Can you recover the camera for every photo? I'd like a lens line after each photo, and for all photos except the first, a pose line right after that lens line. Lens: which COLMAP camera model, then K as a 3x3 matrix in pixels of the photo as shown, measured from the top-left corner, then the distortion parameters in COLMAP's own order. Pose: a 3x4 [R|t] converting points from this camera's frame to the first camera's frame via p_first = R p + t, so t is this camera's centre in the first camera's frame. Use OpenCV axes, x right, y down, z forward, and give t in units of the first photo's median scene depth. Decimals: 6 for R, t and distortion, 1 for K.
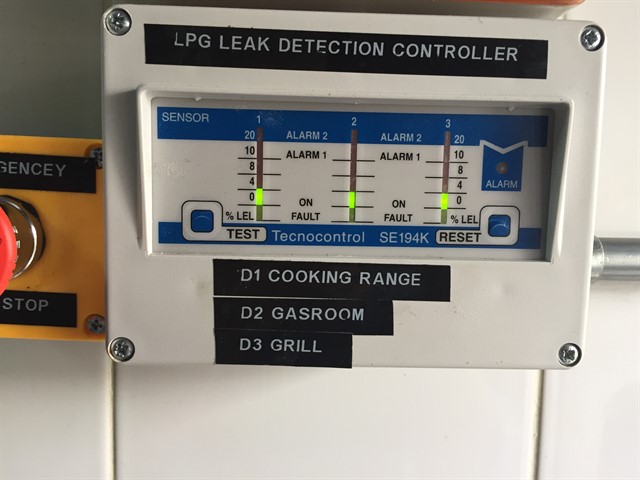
lens RADIAL K [[556.2, 0, 311.7], [0, 556.2, 236.4], [0, 0, 1]] dist [0.044144, -0.018087]
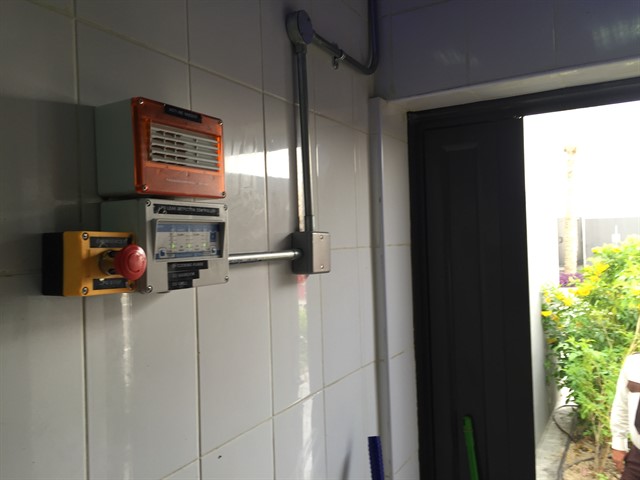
lens RADIAL K [[556.2, 0, 311.7], [0, 556.2, 236.4], [0, 0, 1]] dist [0.044144, -0.018087]
pose [[0.514599, -0.033689, 0.856769, -2.932249], [0.118644, 0.992413, -0.032239, 0.103596], [-0.849183, 0.118241, 0.514692, -1.839702]]
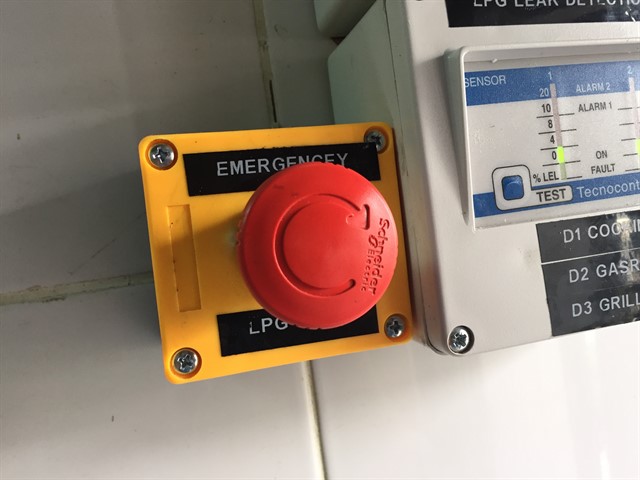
lens RADIAL K [[556.2, 0, 311.7], [0, 556.2, 236.4], [0, 0, 1]] dist [0.044144, -0.018087]
pose [[0.960141, -0.156838, 0.231369, -0.753551], [0.176043, 0.982253, -0.064708, 0.054677], [-0.217114, 0.102859, 0.970712, 0.163976]]
